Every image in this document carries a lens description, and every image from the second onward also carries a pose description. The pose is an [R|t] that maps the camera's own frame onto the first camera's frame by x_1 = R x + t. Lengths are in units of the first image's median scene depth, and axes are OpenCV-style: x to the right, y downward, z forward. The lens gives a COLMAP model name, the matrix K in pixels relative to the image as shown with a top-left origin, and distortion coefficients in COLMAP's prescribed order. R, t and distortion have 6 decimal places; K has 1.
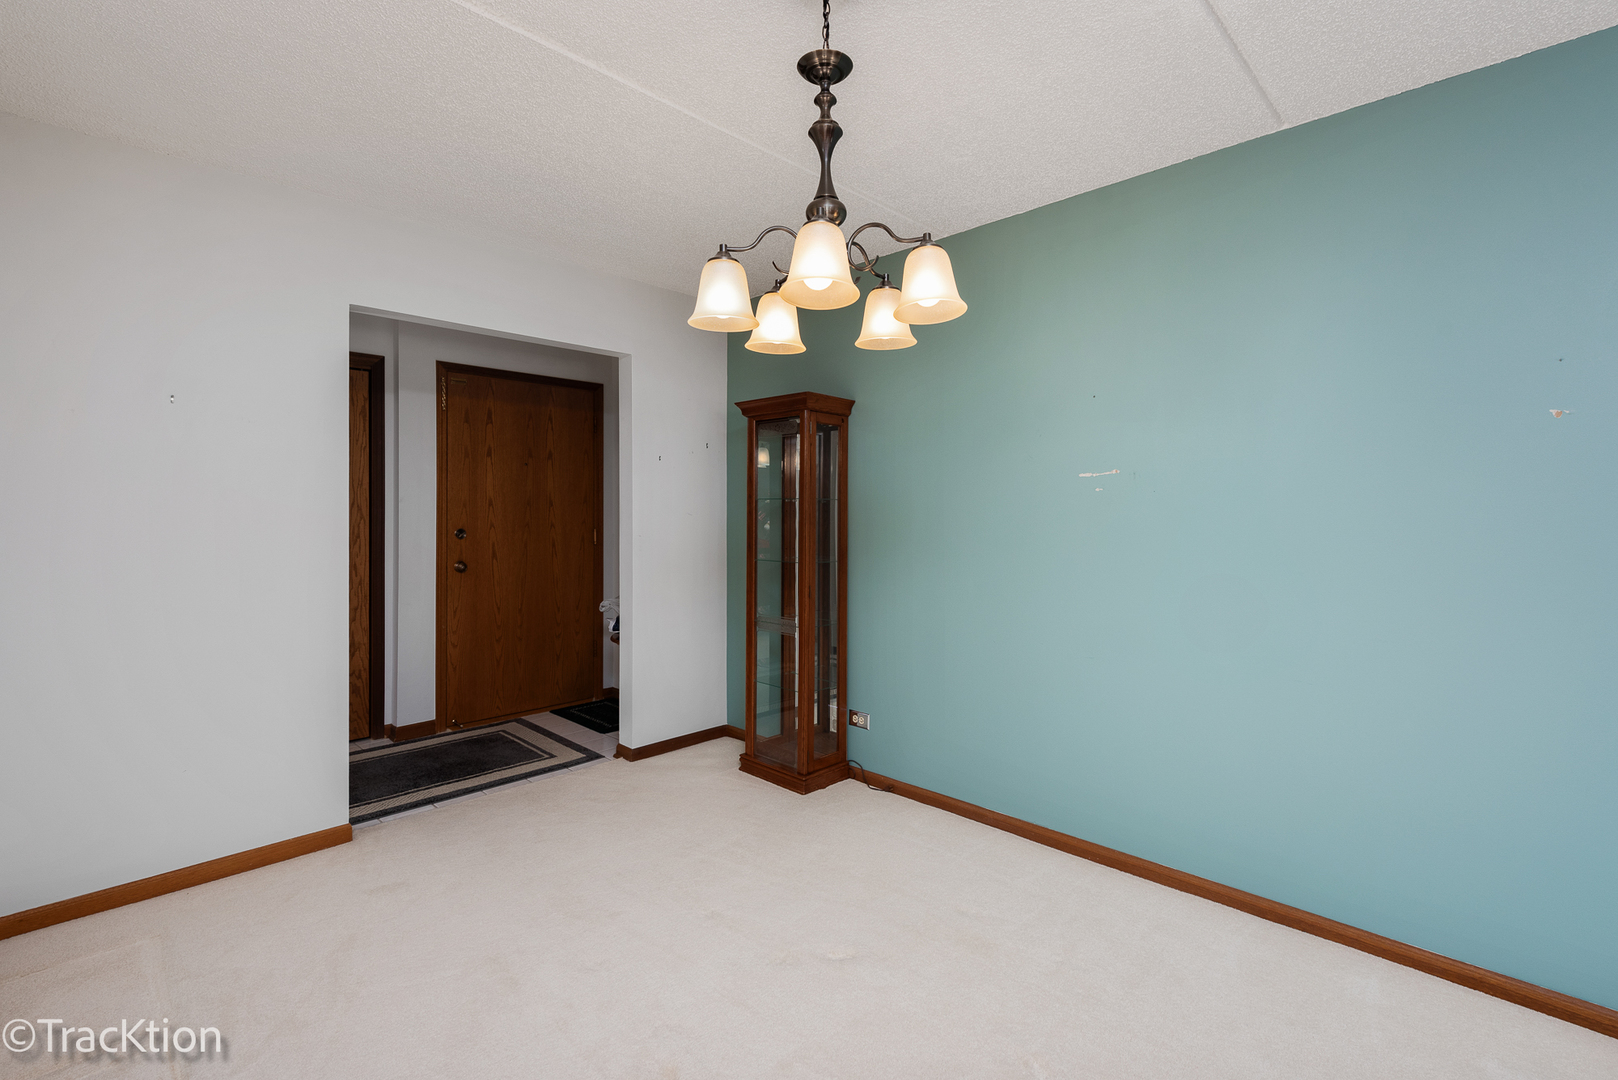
lens RADIAL K [[717.4, 0, 810.3], [0, 717.4, 534.2], [0, 0, 1]] dist [-0.001188, -0.000669]
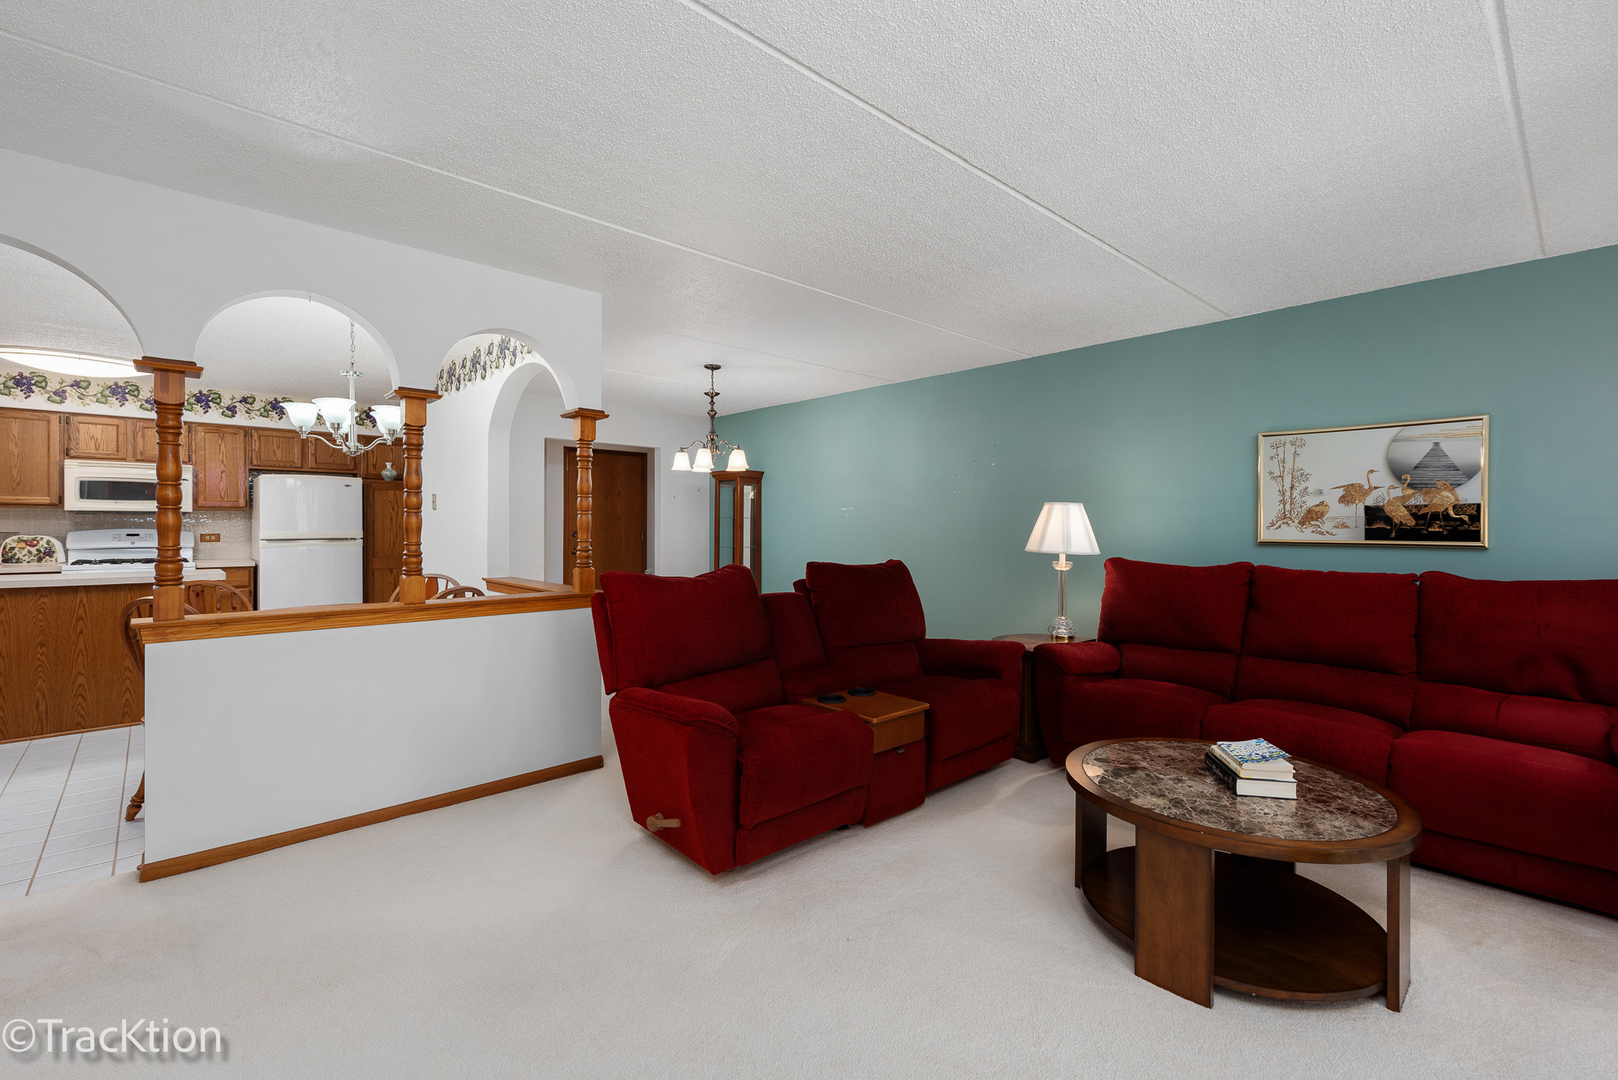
lens RADIAL K [[717.4, 0, 810.3], [0, 717.4, 534.2], [0, 0, 1]] dist [-0.001188, -0.000669]
pose [[0.998342, -0.001716, -0.057535, 0.238918], [0.001016, 0.999925, -0.012185, 0.018964], [0.057552, 0.012106, 0.998269, -0.826767]]
